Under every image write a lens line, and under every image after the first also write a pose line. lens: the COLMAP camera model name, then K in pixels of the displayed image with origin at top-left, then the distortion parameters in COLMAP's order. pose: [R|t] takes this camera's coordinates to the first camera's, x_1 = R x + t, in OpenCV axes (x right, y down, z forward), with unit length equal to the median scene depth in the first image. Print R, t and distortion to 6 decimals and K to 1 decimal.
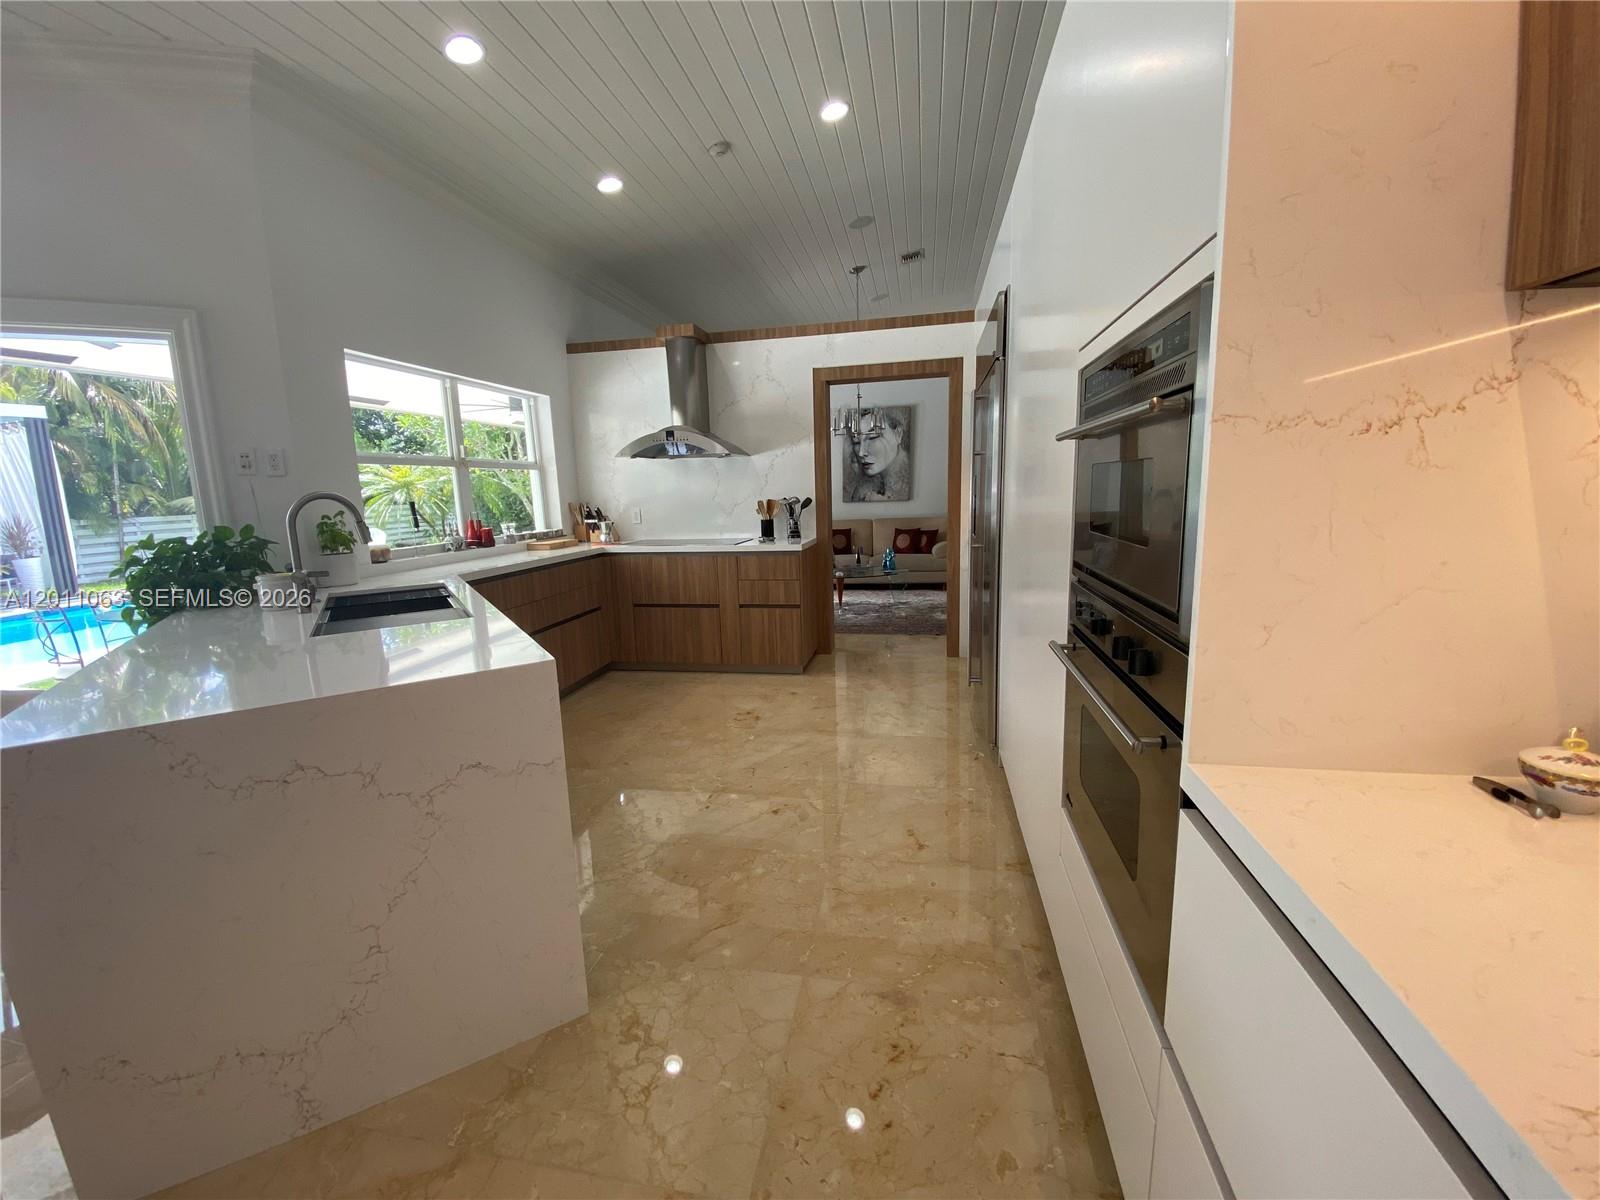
lens RADIAL K [[635.6, 0, 794.0], [0, 635.6, 598.5], [0, 0, 1]] dist [0.048156, -0.033893]
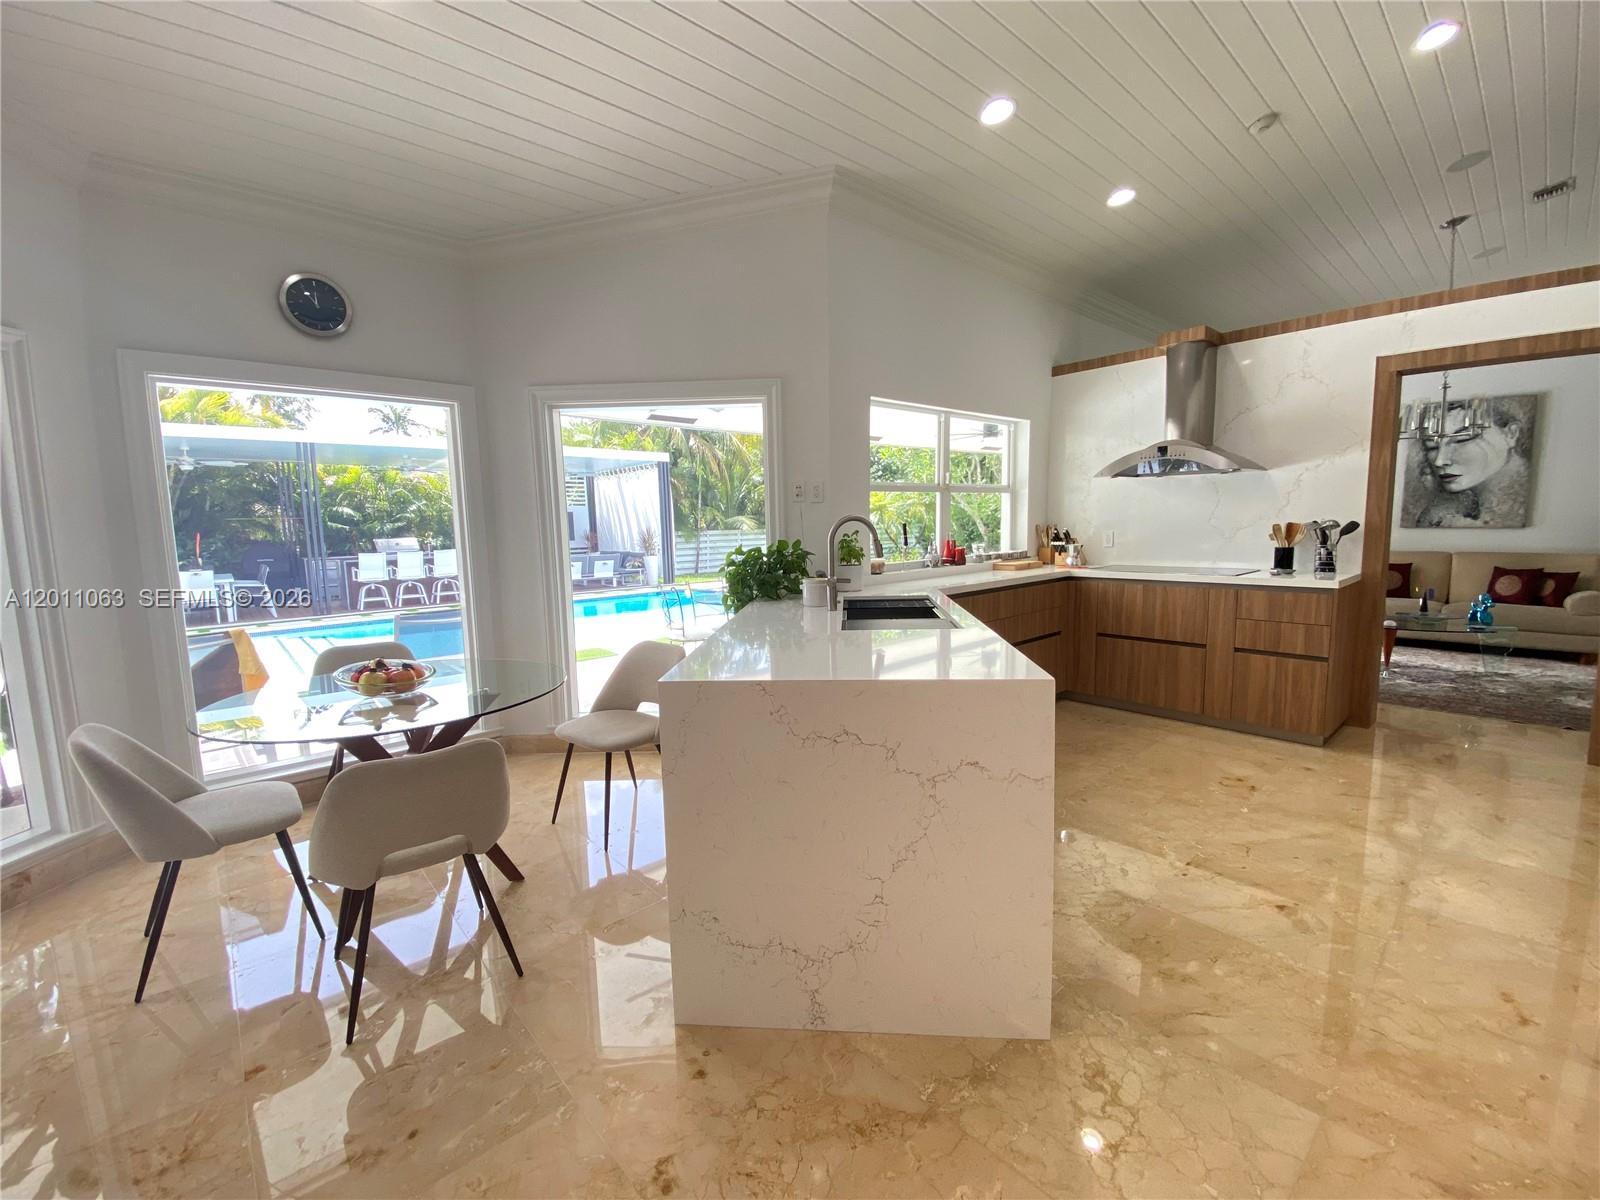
lens RADIAL K [[652.9, 0, 795.3], [0, 652.9, 597.0], [0, 0, 1]] dist [0.025943, -0.023564]
pose [[0.800789, 0.079616, -0.593632, -0.039568], [-0.101425, 0.994837, -0.003395, 0.004572], [0.590297, 0.062928, 0.804730, -0.038606]]
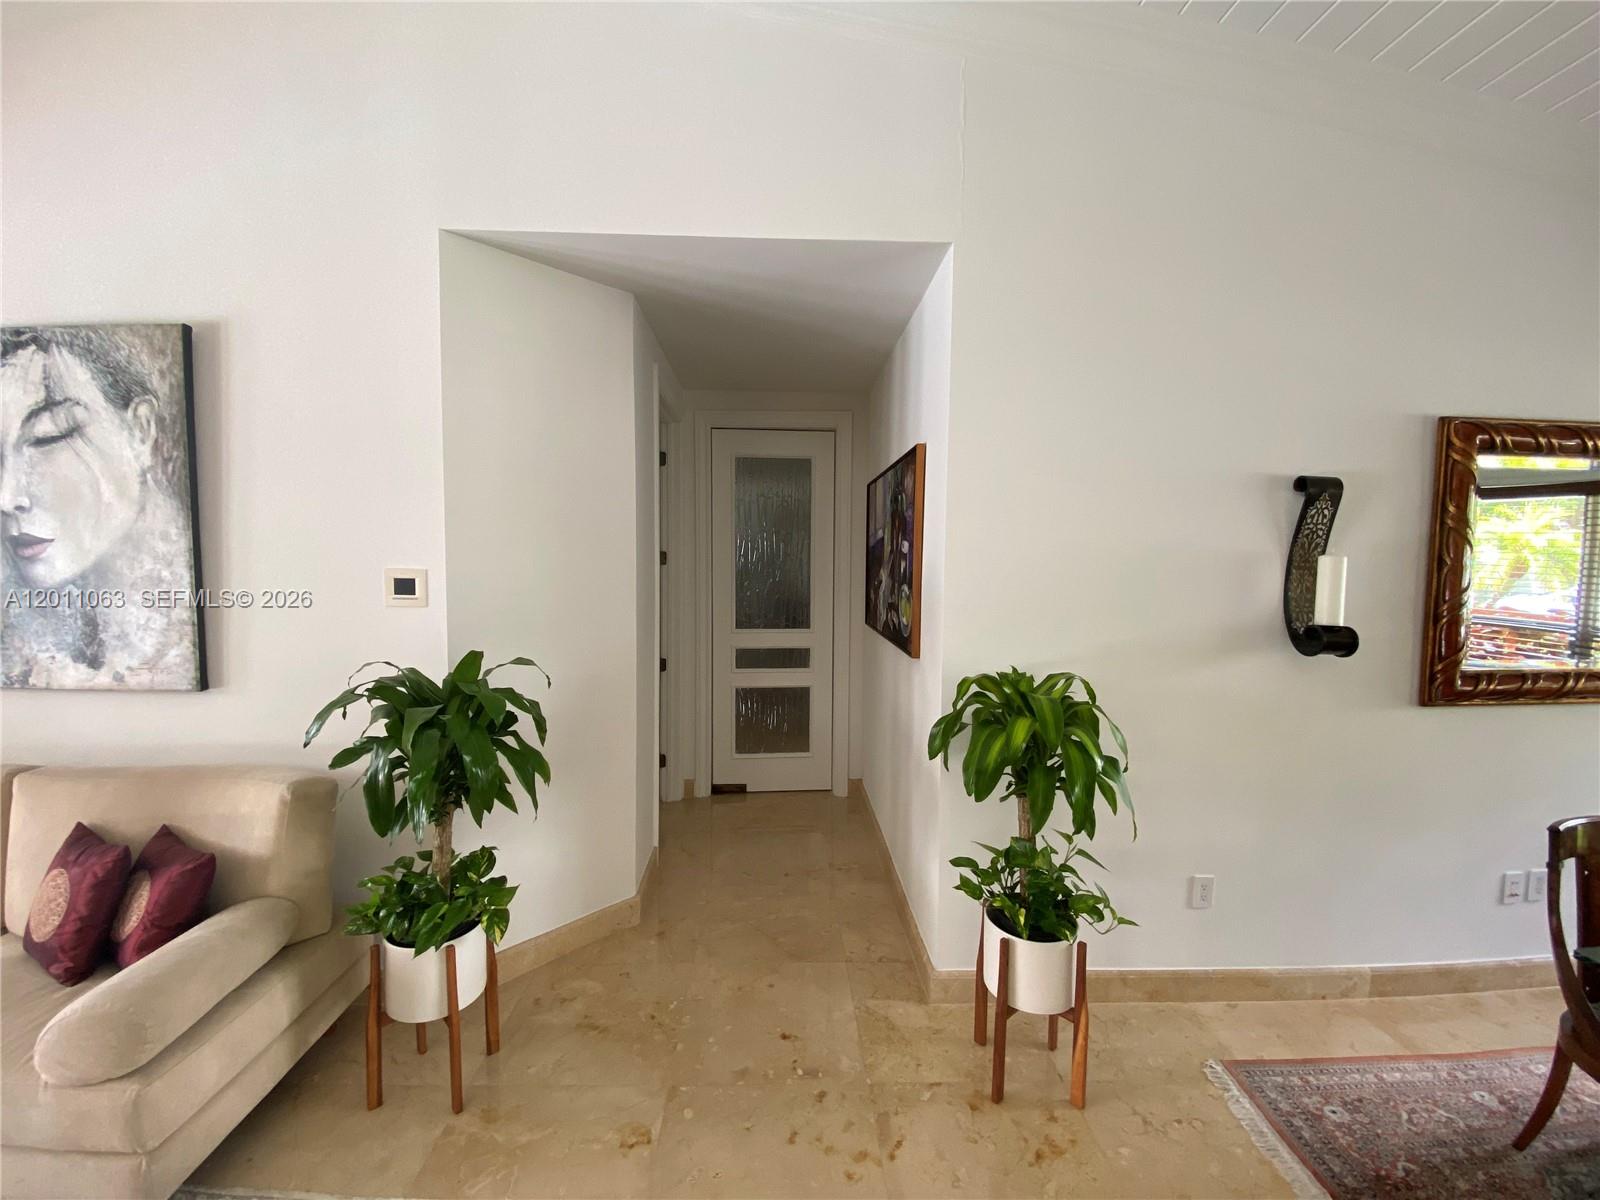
lens RADIAL K [[642.7, 0, 785.5], [0, 642.7, 603.1], [0, 0, 1]] dist [0.026673, -0.021147]
pose [[0.974393, 0.023222, 0.223651, 0.486786], [-0.000902, 0.995048, -0.099389, -0.229796], [-0.224851, 0.096642, 0.969589, 0.979654]]
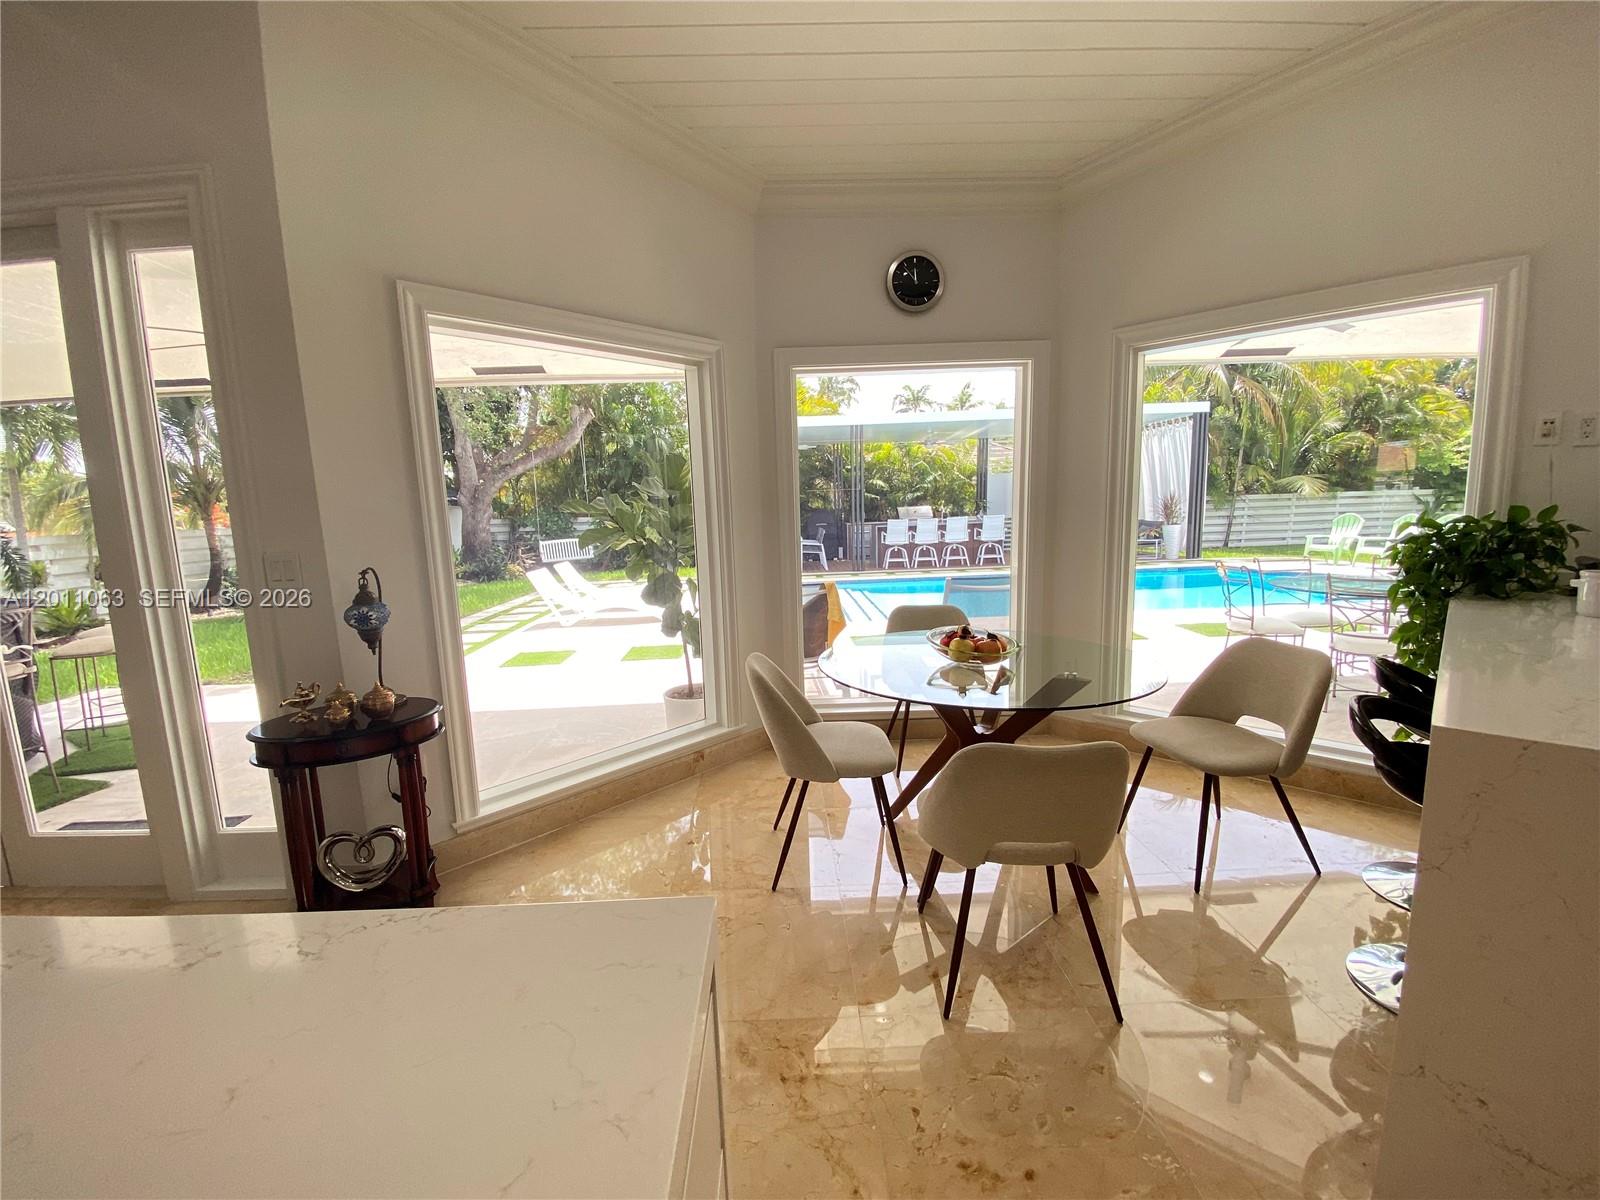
lens RADIAL K [[635.6, 0, 794.0], [0, 635.6, 598.5], [0, 0, 1]] dist [0.048156, -0.033893]
pose [[0.234491, 0.164043, -0.958177, -0.192432], [-0.134966, 0.981607, 0.135025, 0.015456], [0.962703, 0.097659, 0.252319, -0.080037]]
